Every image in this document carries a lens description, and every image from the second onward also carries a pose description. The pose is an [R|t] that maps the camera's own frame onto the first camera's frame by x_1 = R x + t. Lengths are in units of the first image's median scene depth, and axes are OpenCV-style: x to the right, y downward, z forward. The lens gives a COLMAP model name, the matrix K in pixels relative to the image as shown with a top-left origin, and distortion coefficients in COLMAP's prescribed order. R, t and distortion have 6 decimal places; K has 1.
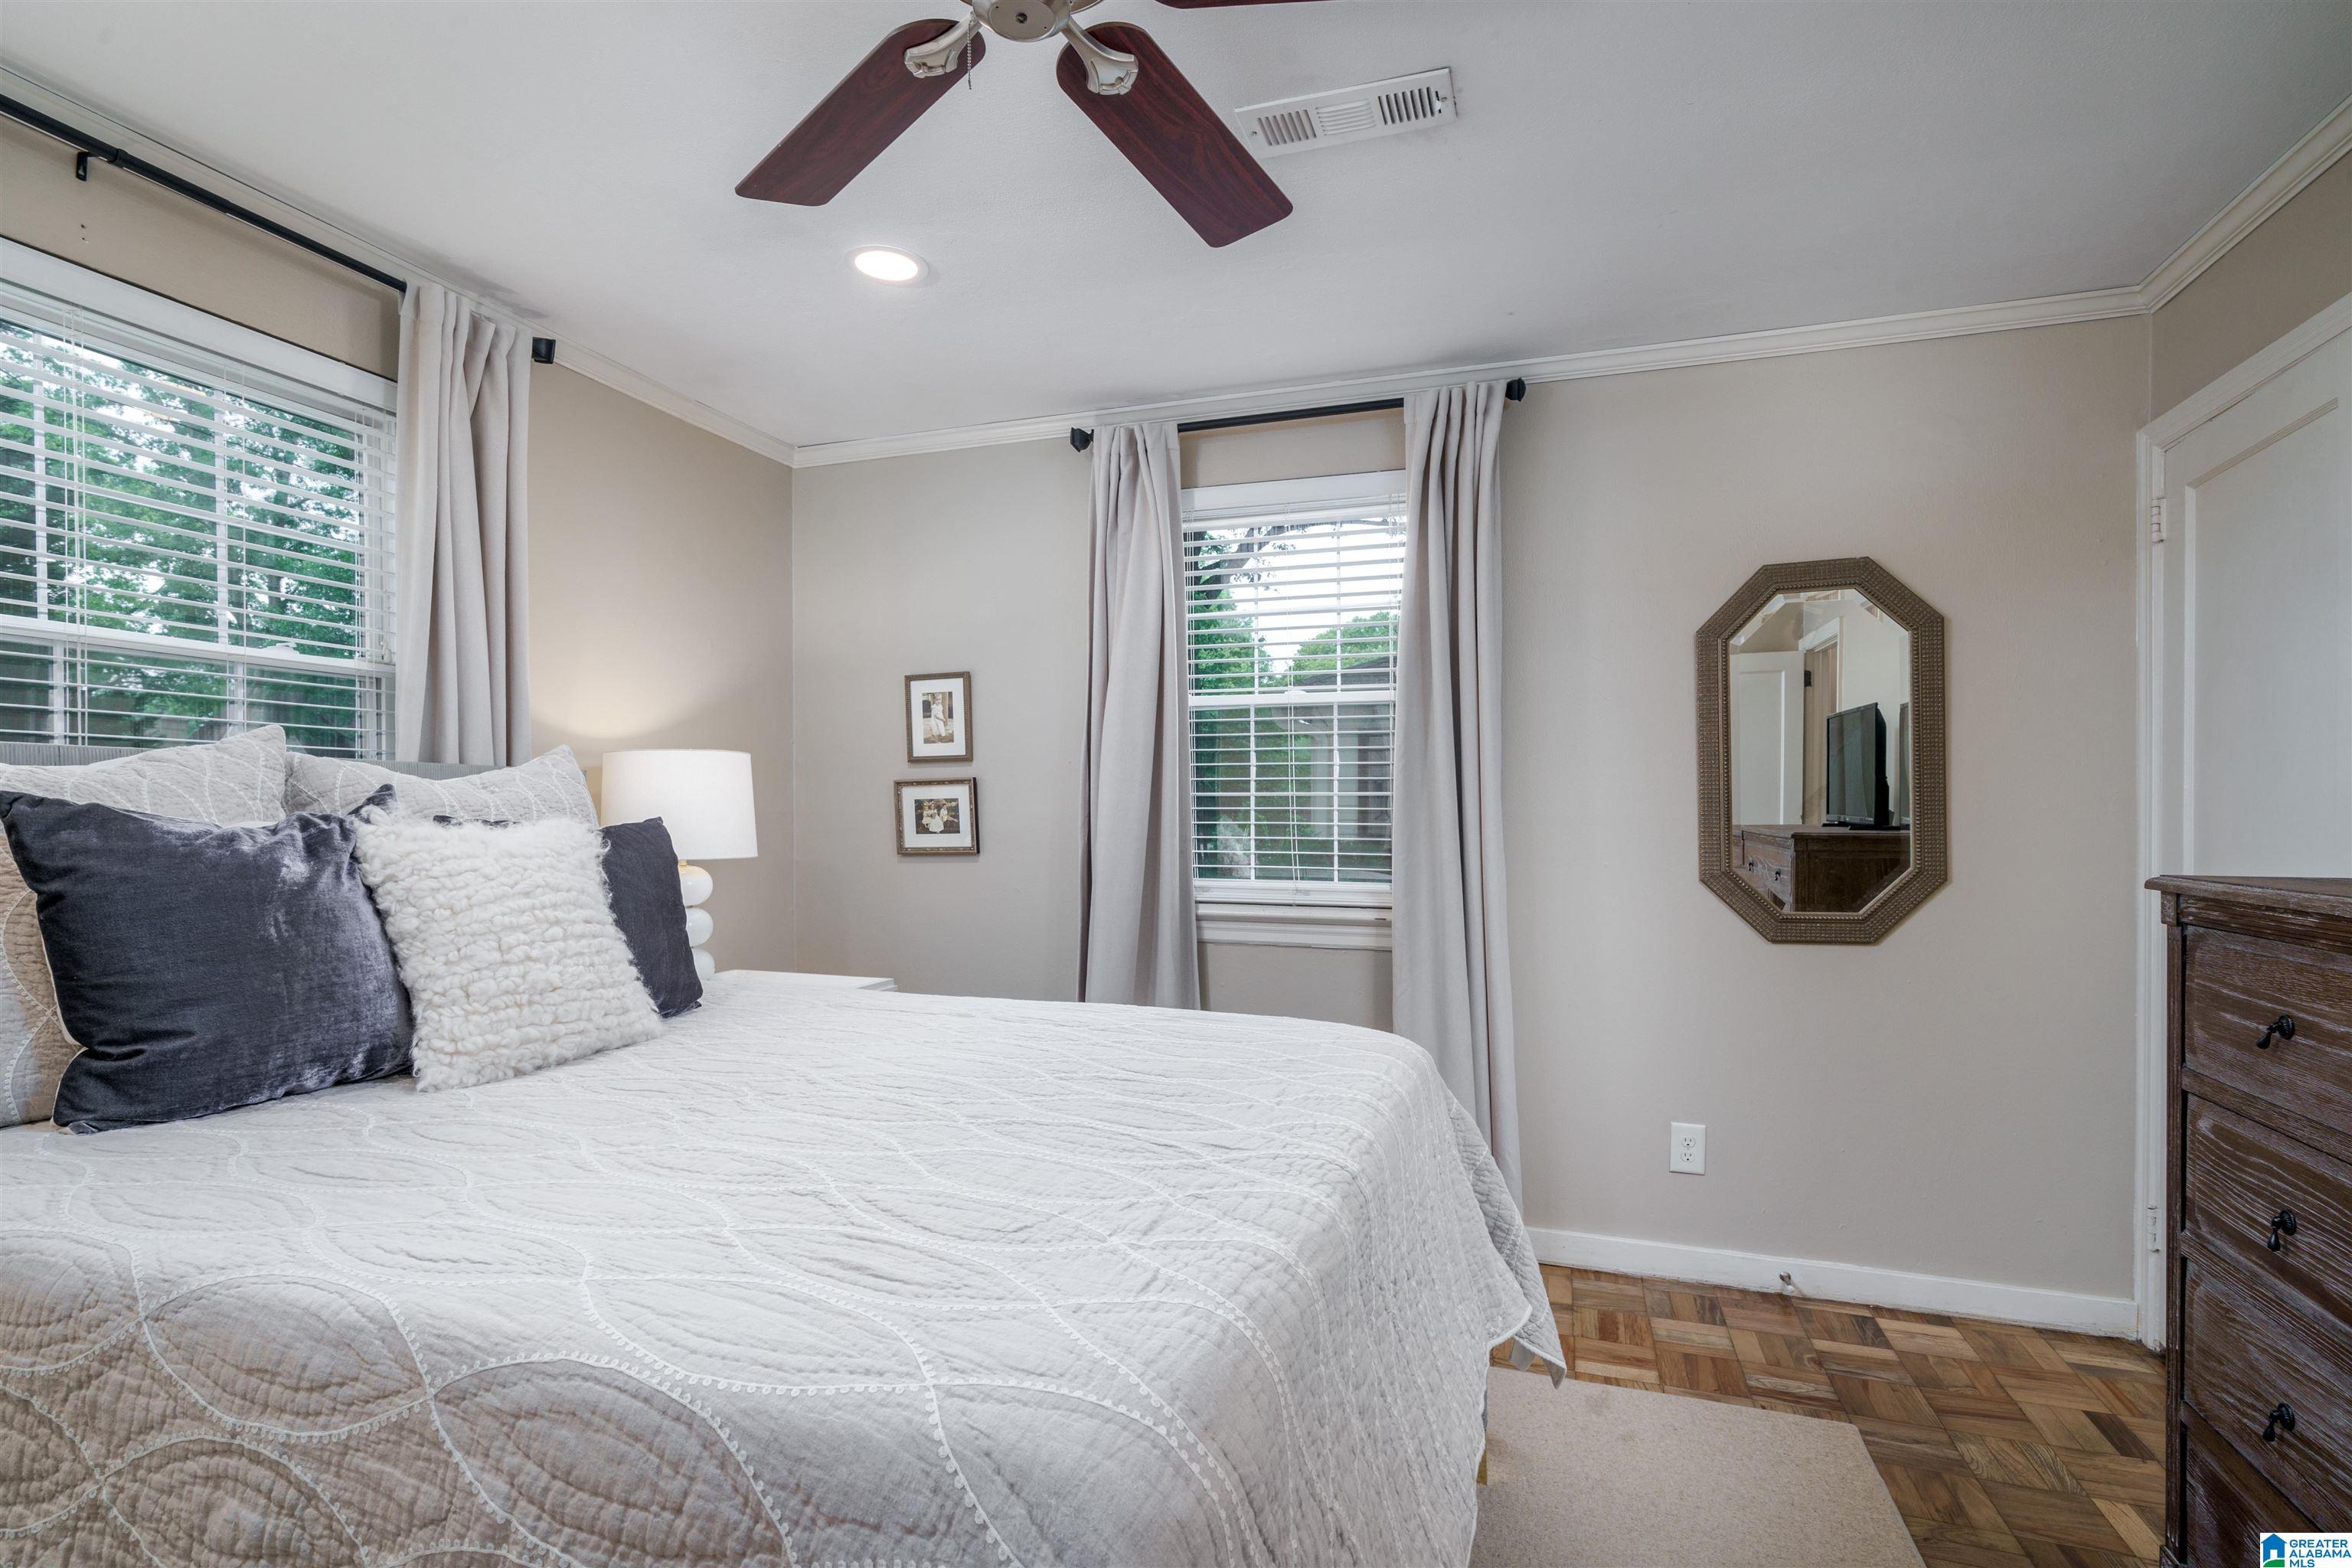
lens RADIAL K [[1136.6, 0, 1172.0], [0, 1136.6, 820.8], [0, 0, 1]] dist [-0.003721, 0.006691]
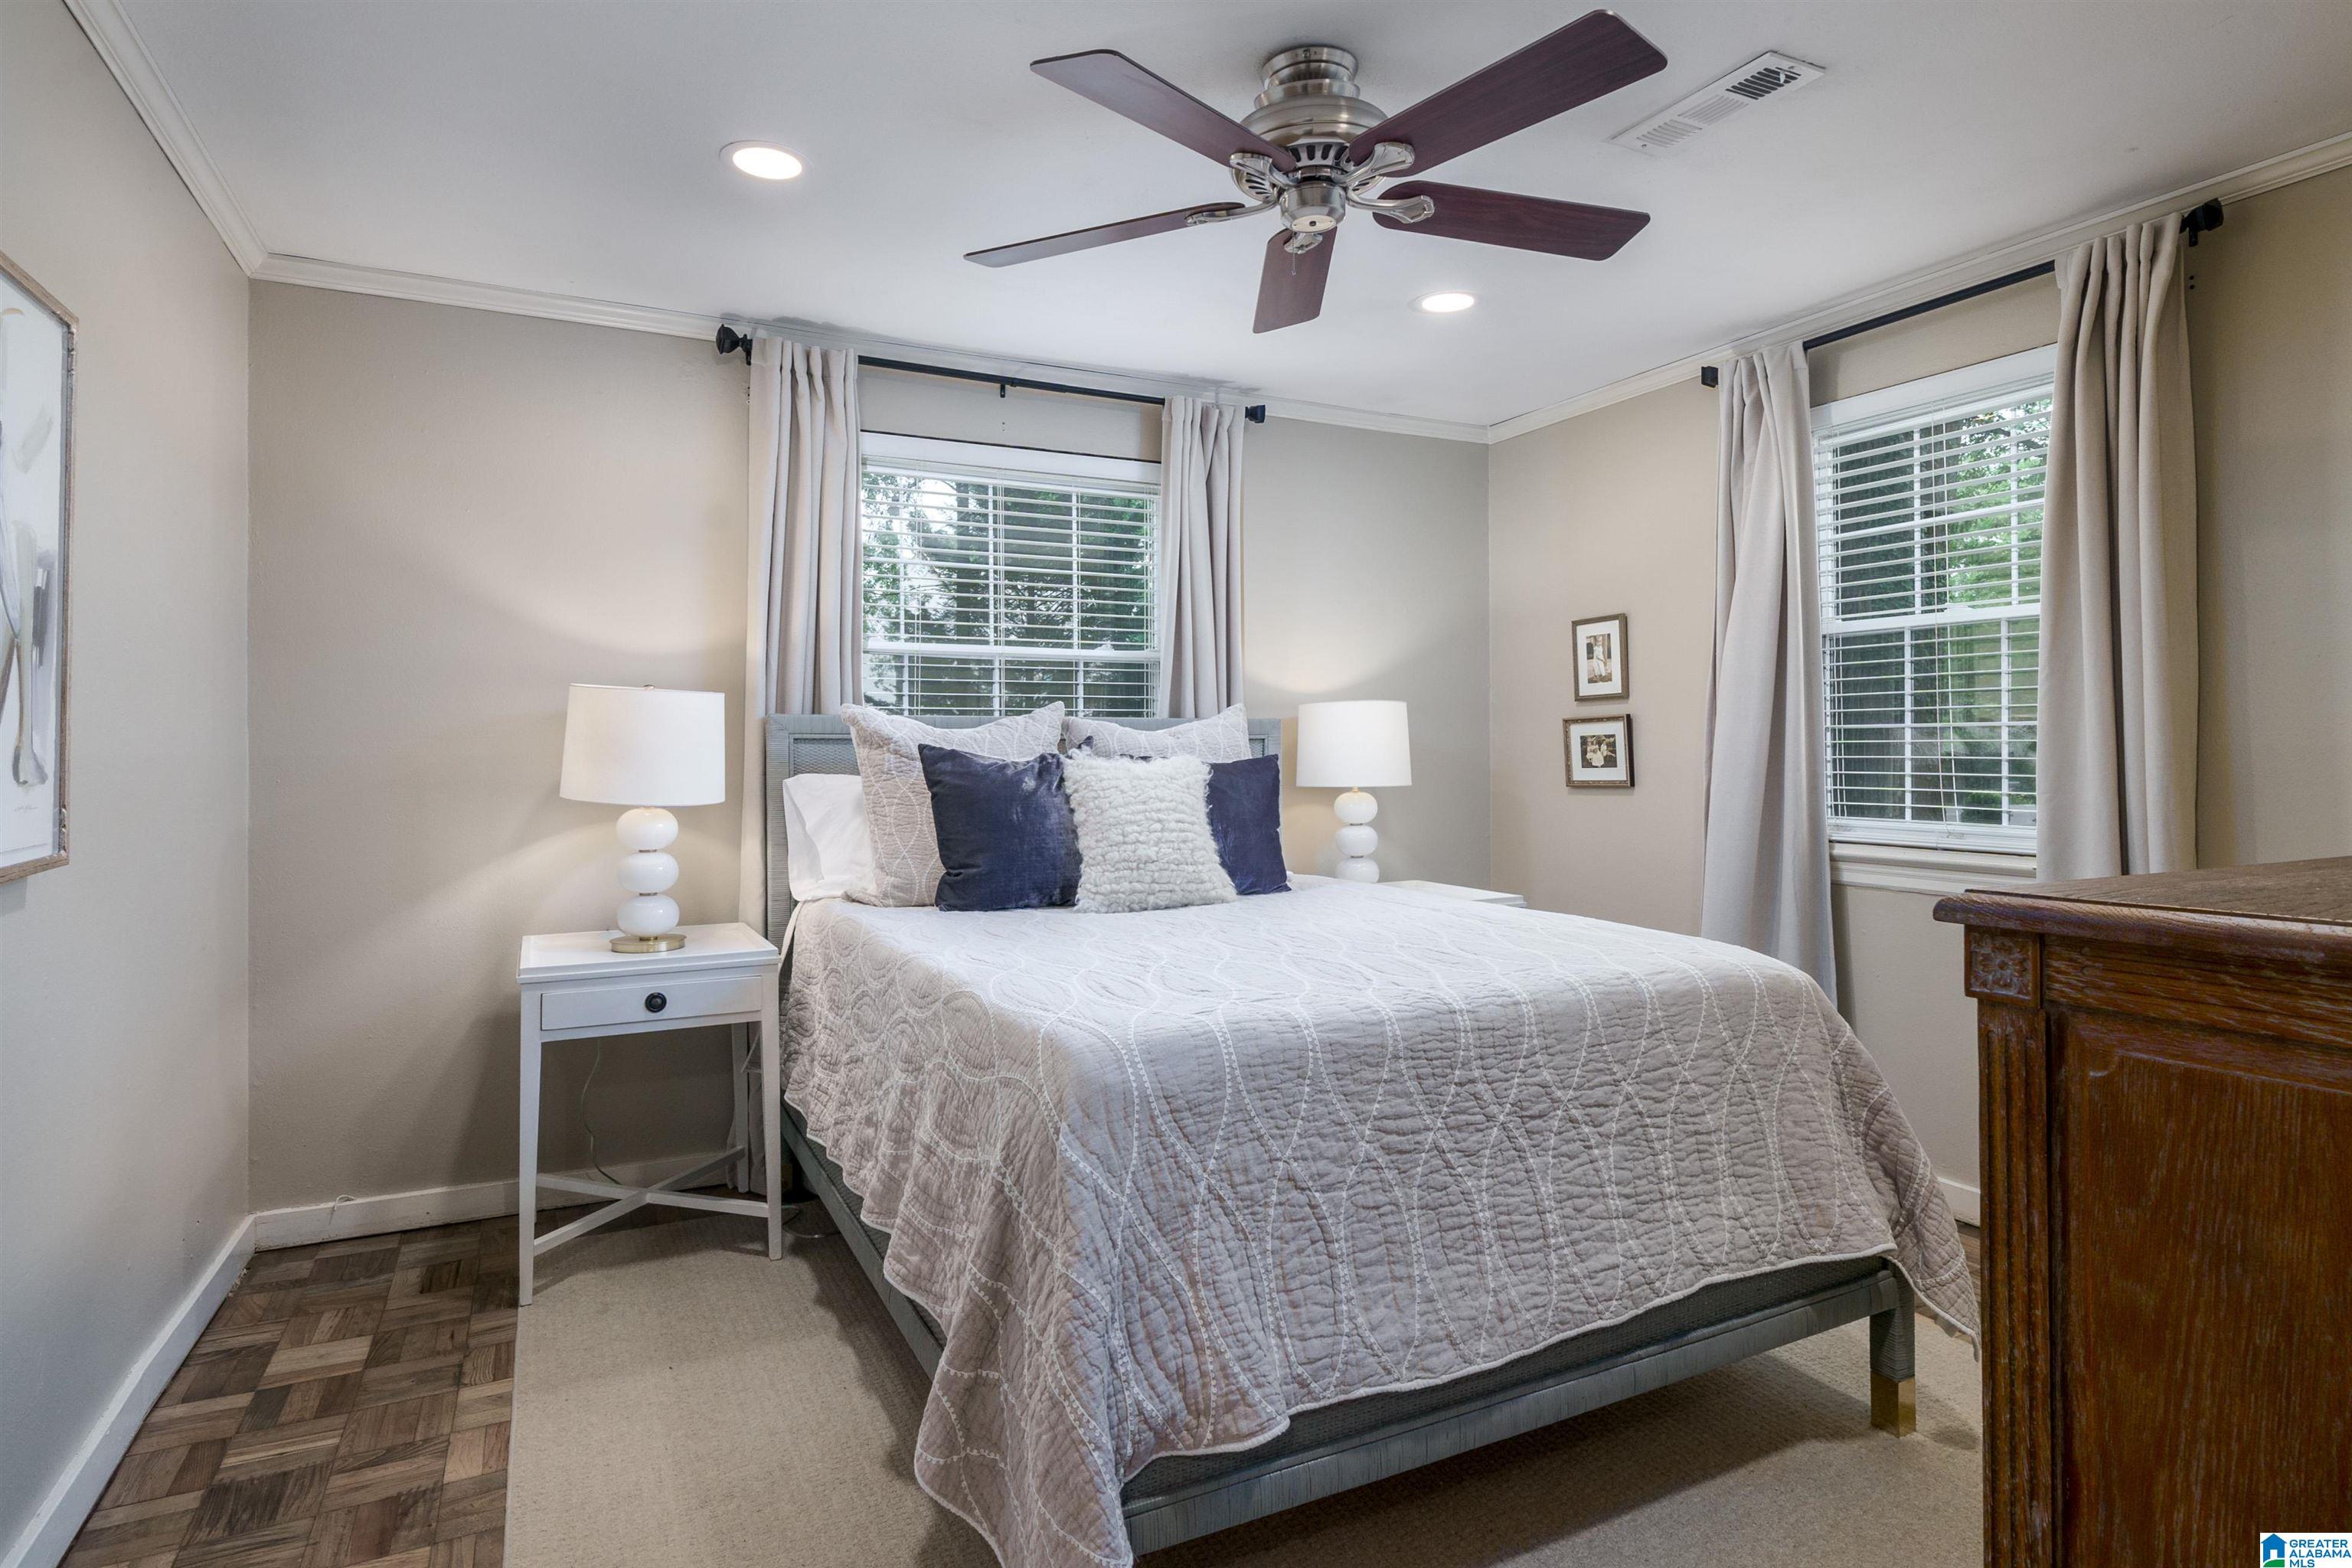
lens RADIAL K [[1254.0, 0, 1176.3], [0, 1254.0, 737.6], [0, 0, 1]] dist [-0.002150, -0.001127]
pose [[0.714580, -0.012596, -0.699440, 0.398310], [0.002864, 0.999882, -0.015082, -0.000493], [0.699547, 0.008774, 0.714532, -0.136481]]
